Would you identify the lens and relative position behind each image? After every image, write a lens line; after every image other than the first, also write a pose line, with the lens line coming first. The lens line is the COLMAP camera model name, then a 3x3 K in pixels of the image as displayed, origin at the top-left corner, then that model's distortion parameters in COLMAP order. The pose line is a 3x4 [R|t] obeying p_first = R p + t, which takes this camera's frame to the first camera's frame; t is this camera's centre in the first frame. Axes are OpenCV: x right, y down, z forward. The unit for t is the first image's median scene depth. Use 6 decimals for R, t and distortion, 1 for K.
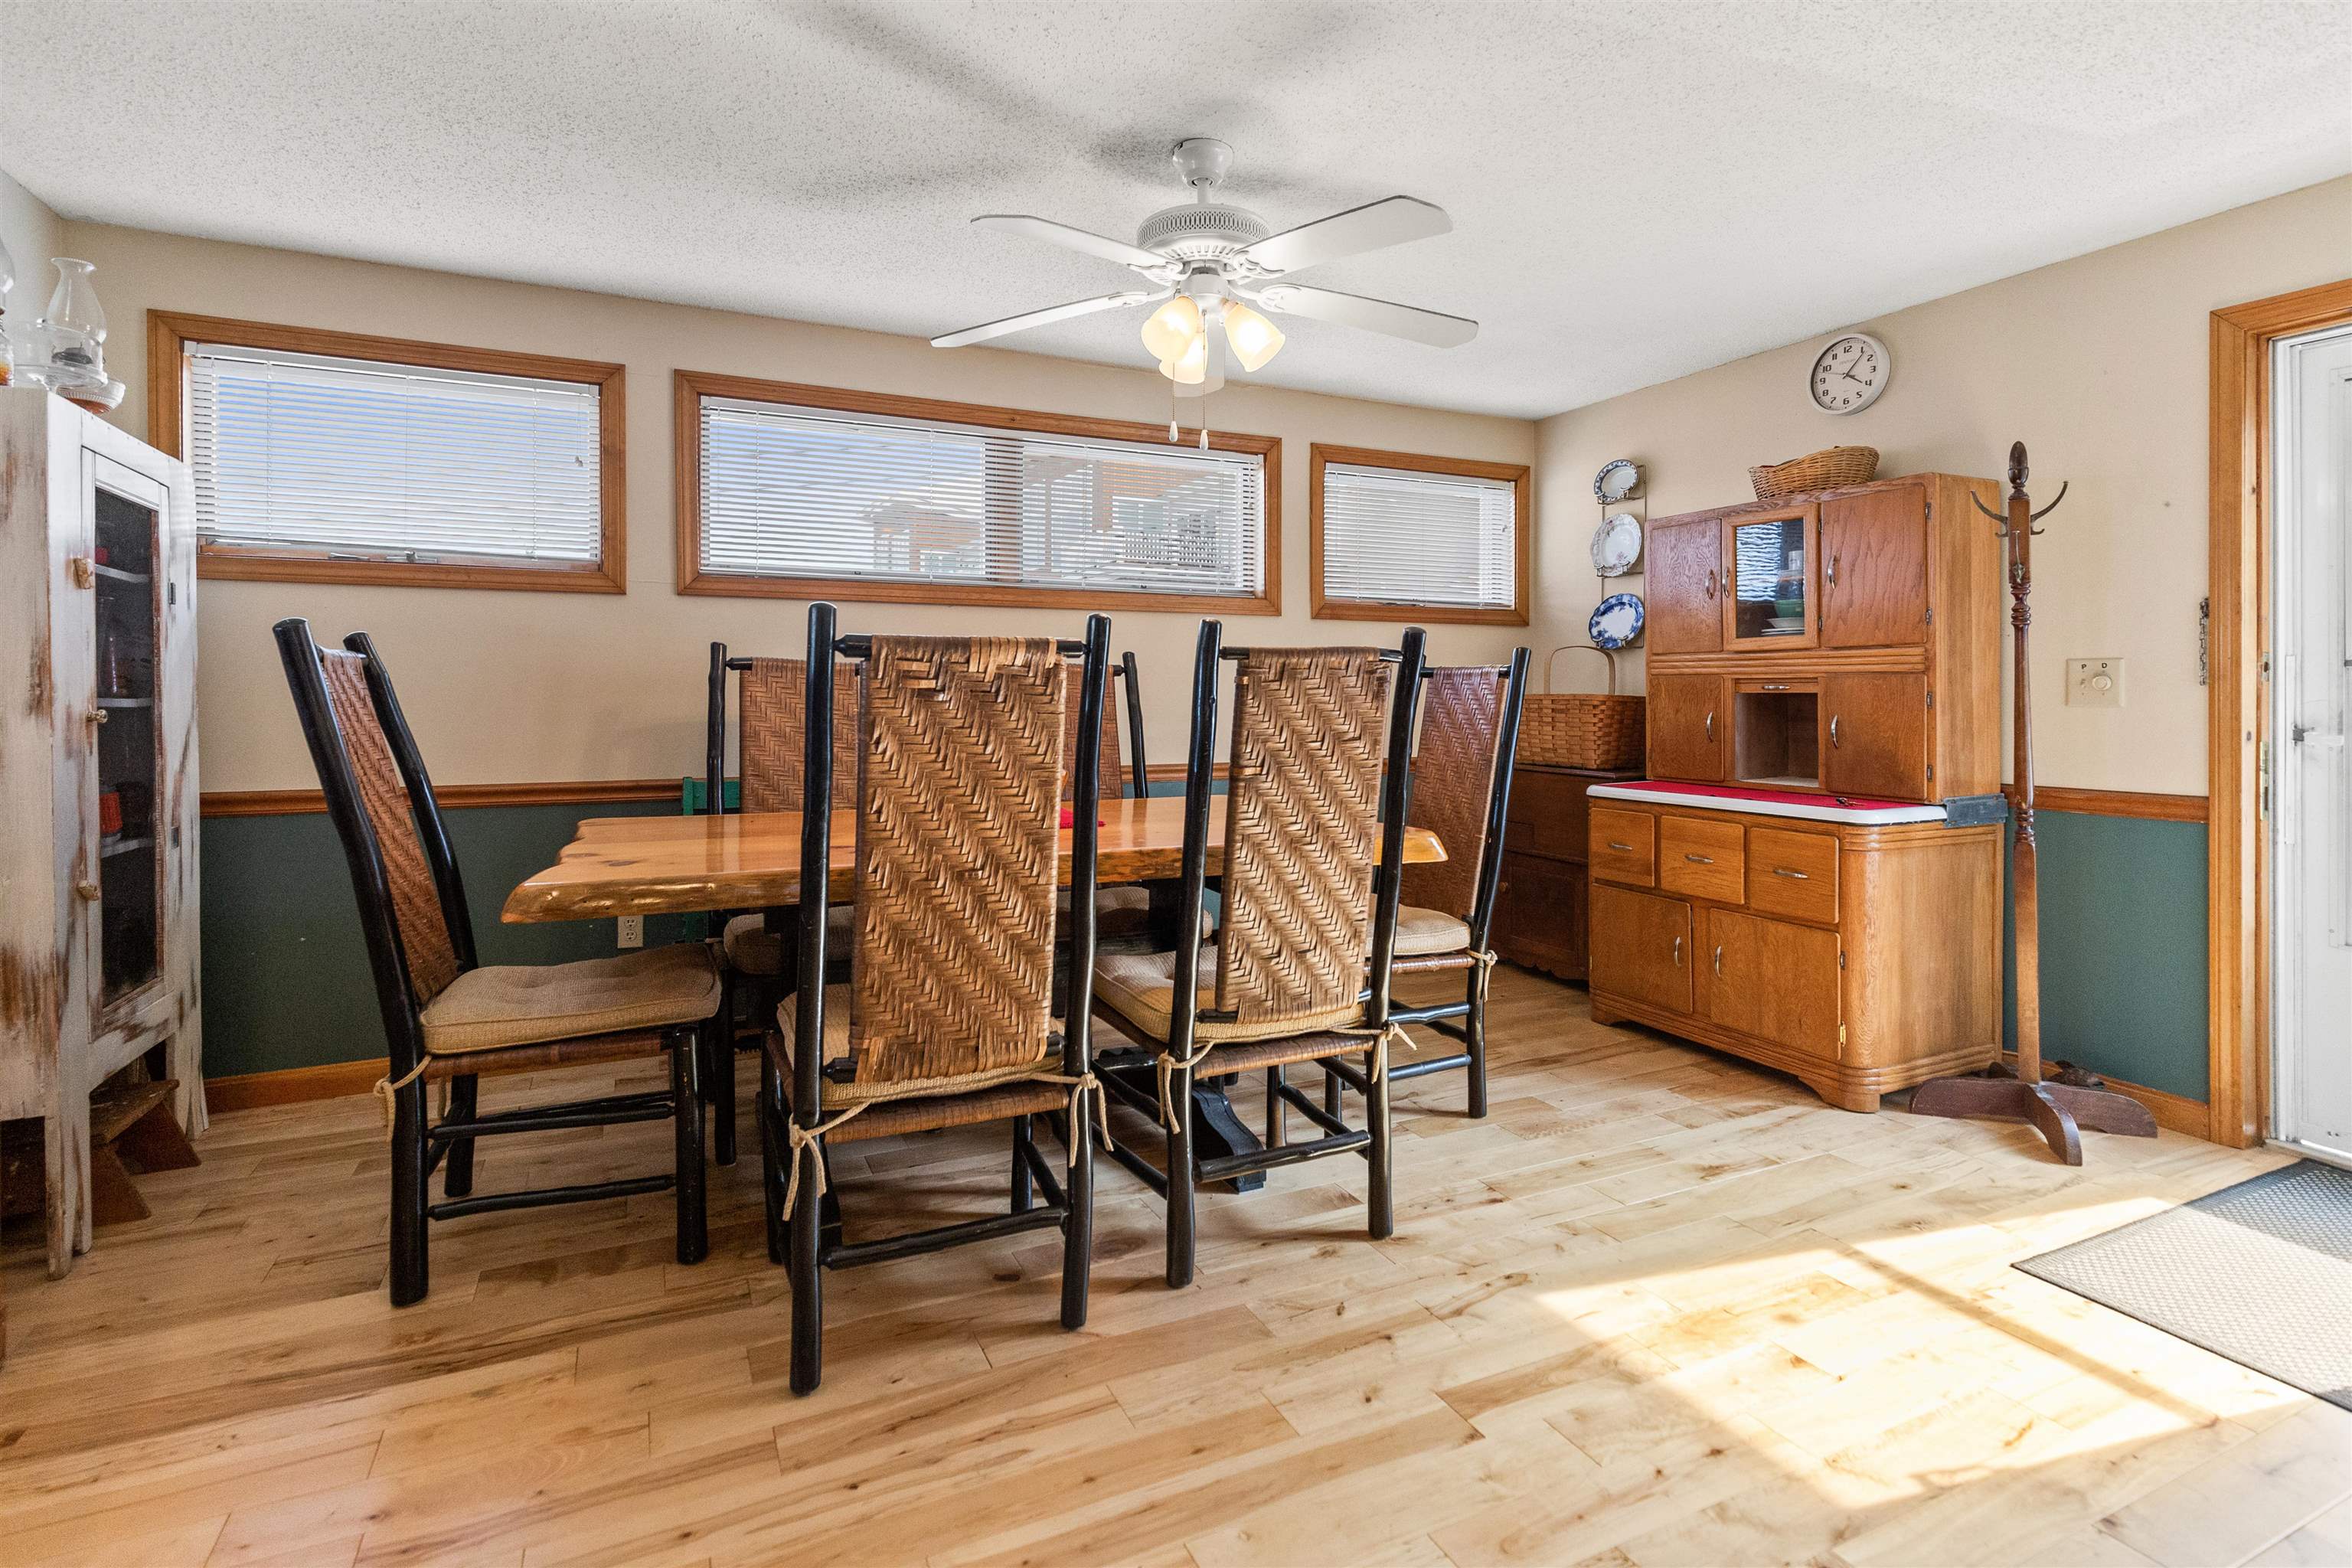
lens RADIAL K [[1145.3, 0, 1182.5], [0, 1145.3, 699.4], [0, 0, 1]] dist [0.002189, 0.000233]
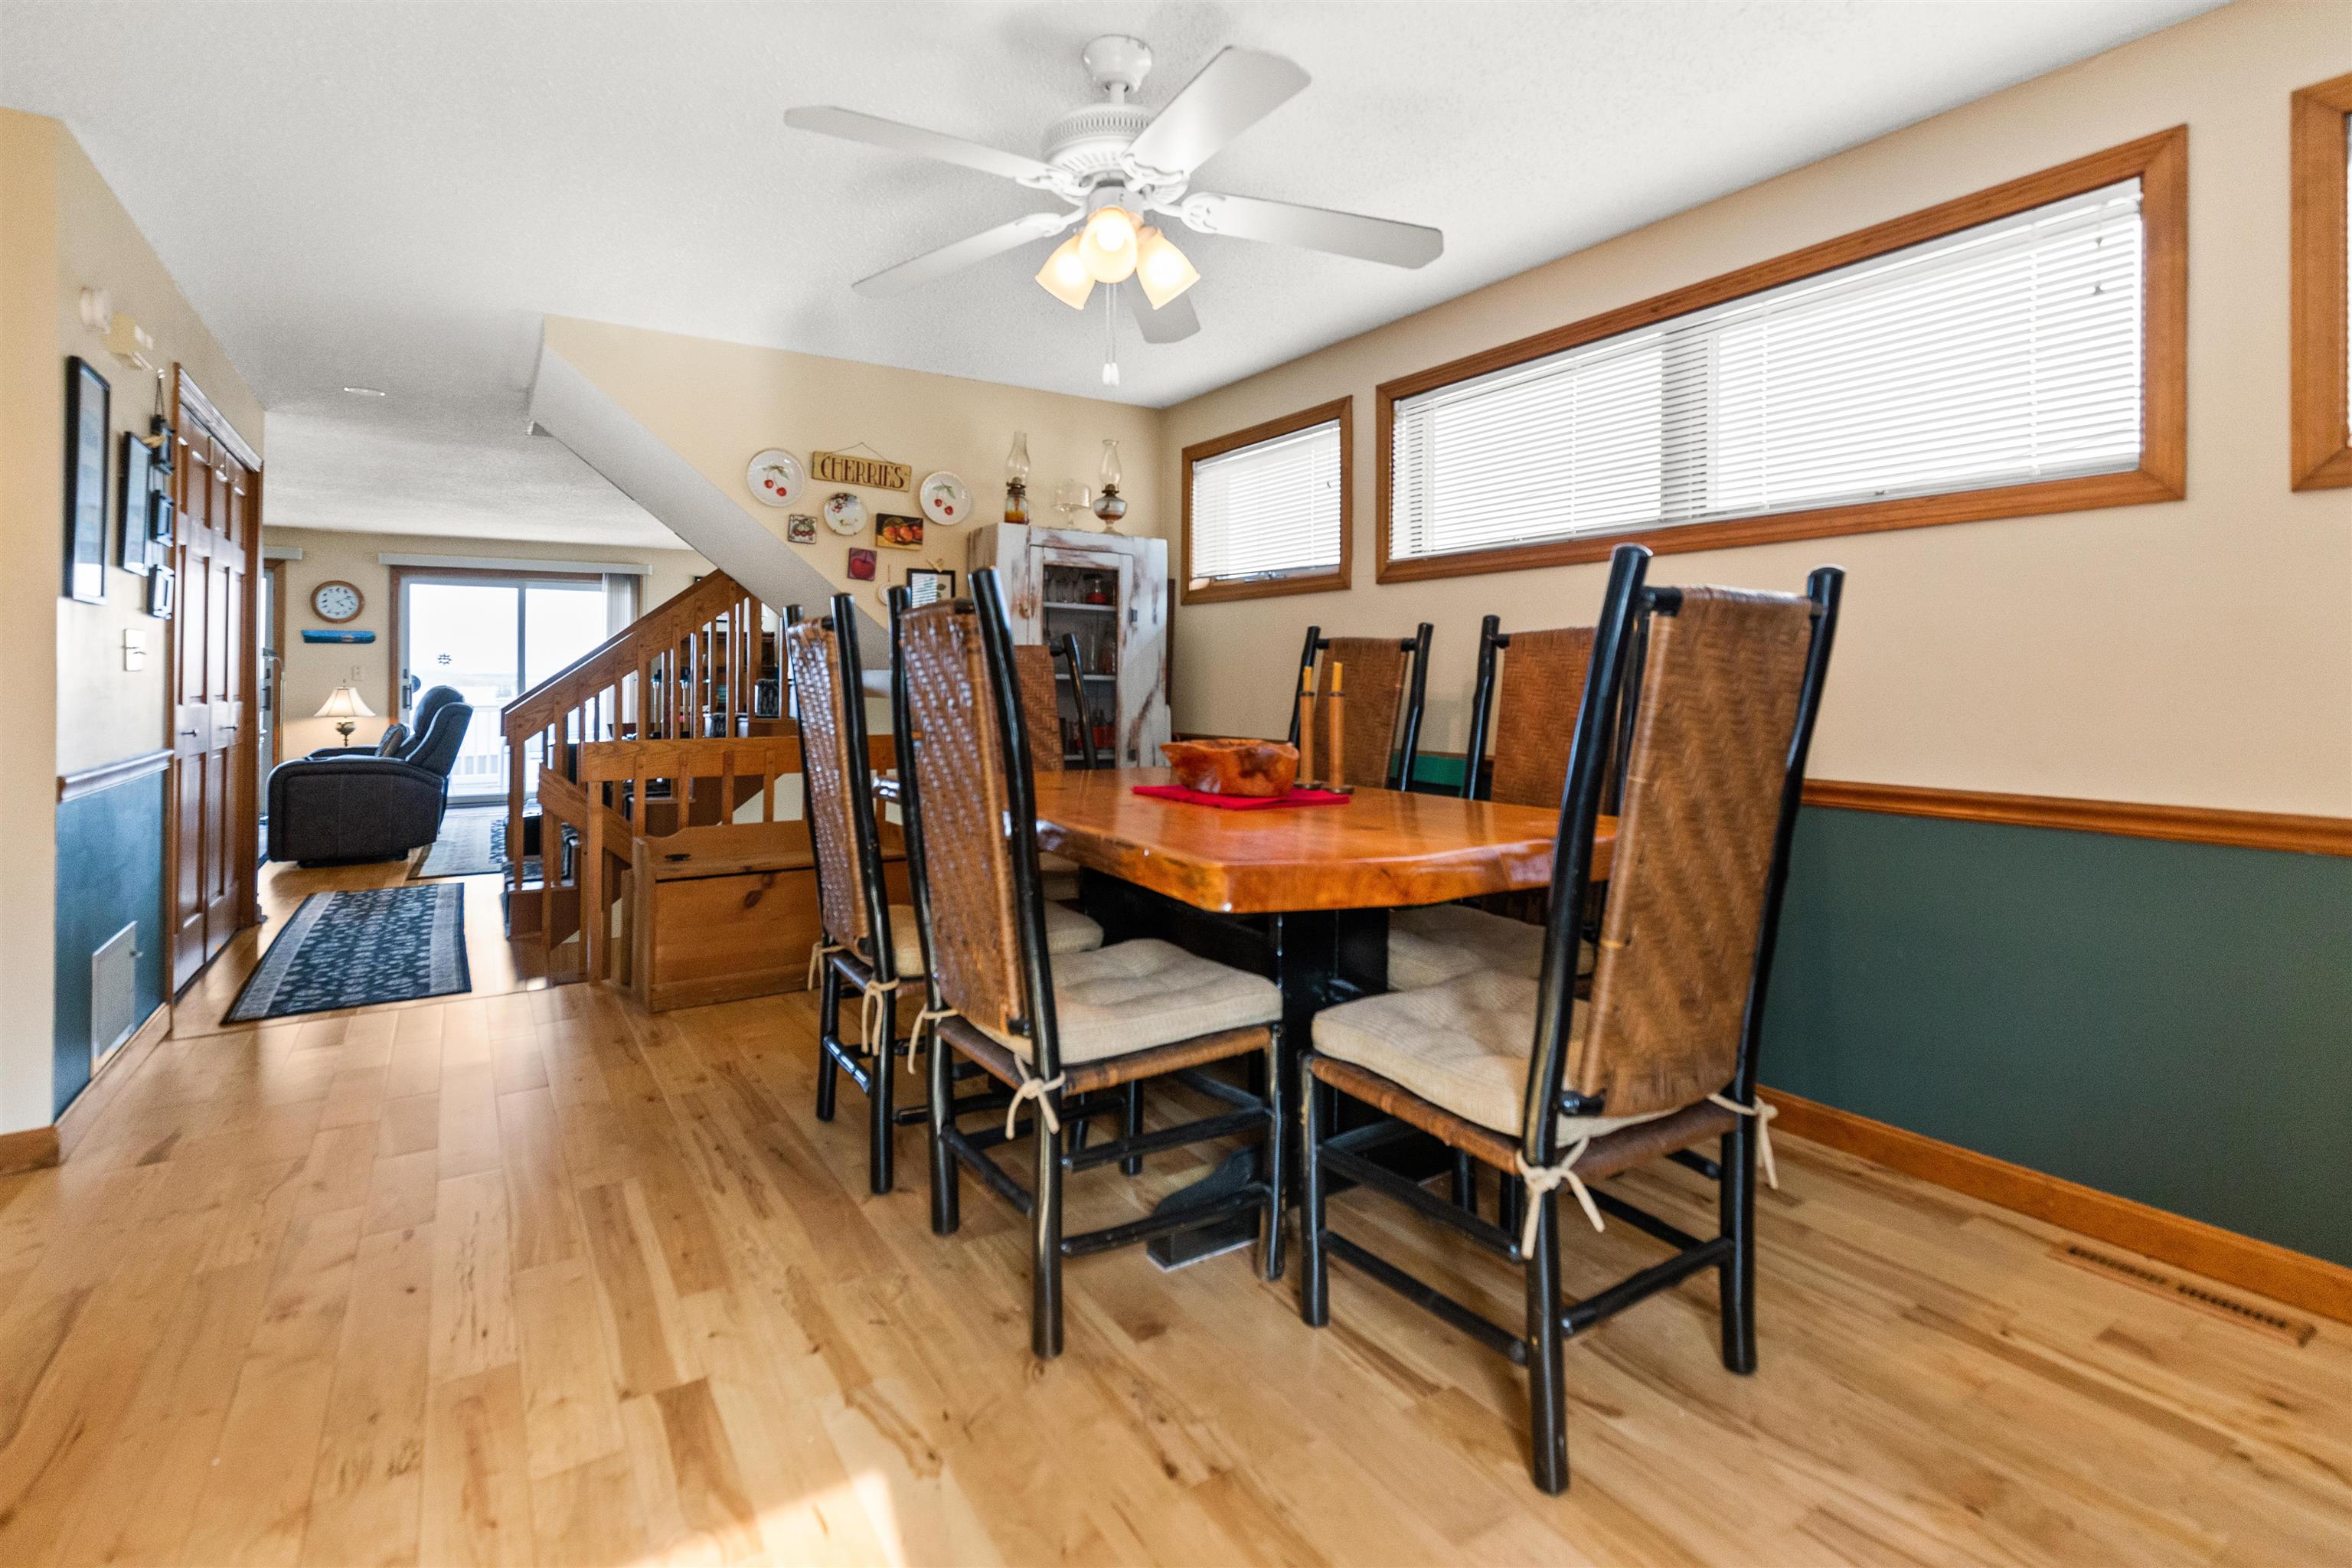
lens RADIAL K [[1115.3, 0, 1176.7], [0, 1115.3, 688.3], [0, 0, 1]] dist [0.001875, 0.000547]
pose [[0.117524, 0.009939, -0.993020, 0.869377], [-0.005486, 0.999941, 0.009359, 0.003561], [0.993055, 0.004348, 0.117572, 0.923077]]
